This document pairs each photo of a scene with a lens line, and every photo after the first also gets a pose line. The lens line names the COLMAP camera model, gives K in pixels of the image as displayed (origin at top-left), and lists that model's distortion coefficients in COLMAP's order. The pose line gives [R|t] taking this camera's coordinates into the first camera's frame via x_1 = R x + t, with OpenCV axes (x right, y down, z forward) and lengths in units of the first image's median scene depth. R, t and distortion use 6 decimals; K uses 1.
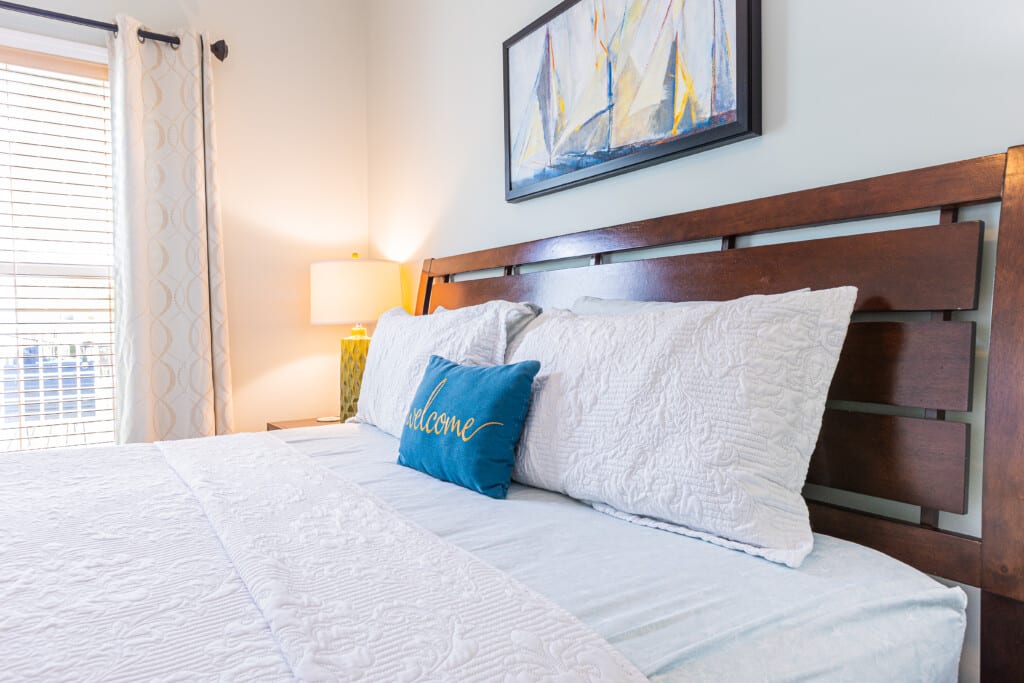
lens RADIAL K [[647.5, 0, 507.9], [0, 647.5, 346.0], [0, 0, 1]] dist [0.008701, 0.005050]
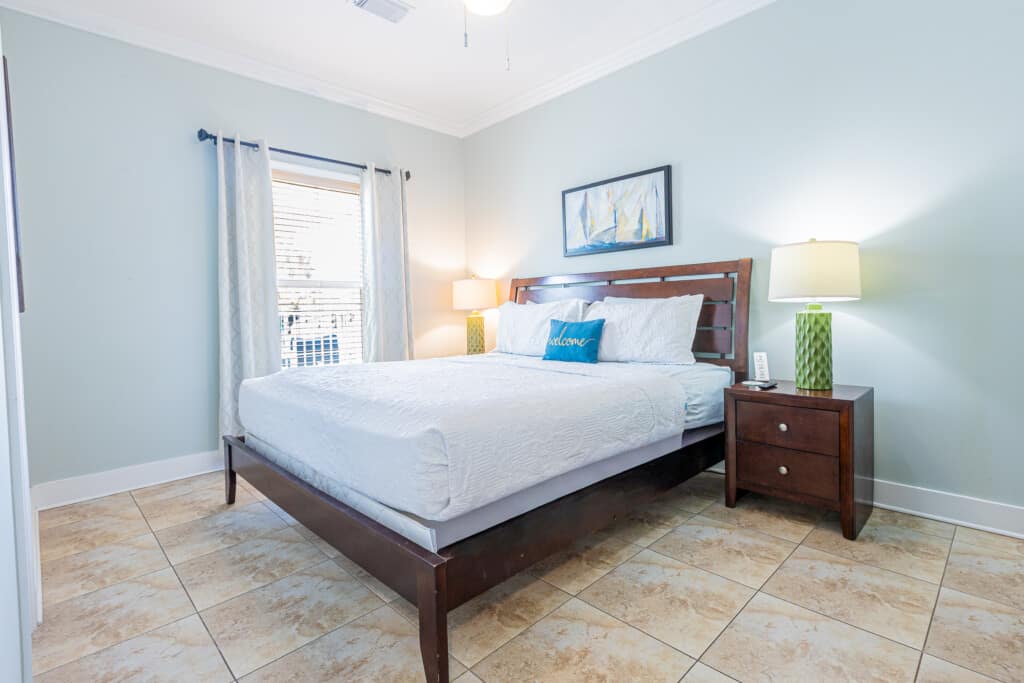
lens RADIAL K [[521.7, 0, 518.8], [0, 521.7, 332.1], [0, 0, 1]] dist [-0.002834, -0.000092]
pose [[0.981363, -0.016607, 0.191442, -0.726295], [0.016695, 0.999860, 0.001150, 0.068535], [-0.191434, 0.002068, 0.981503, -1.162541]]
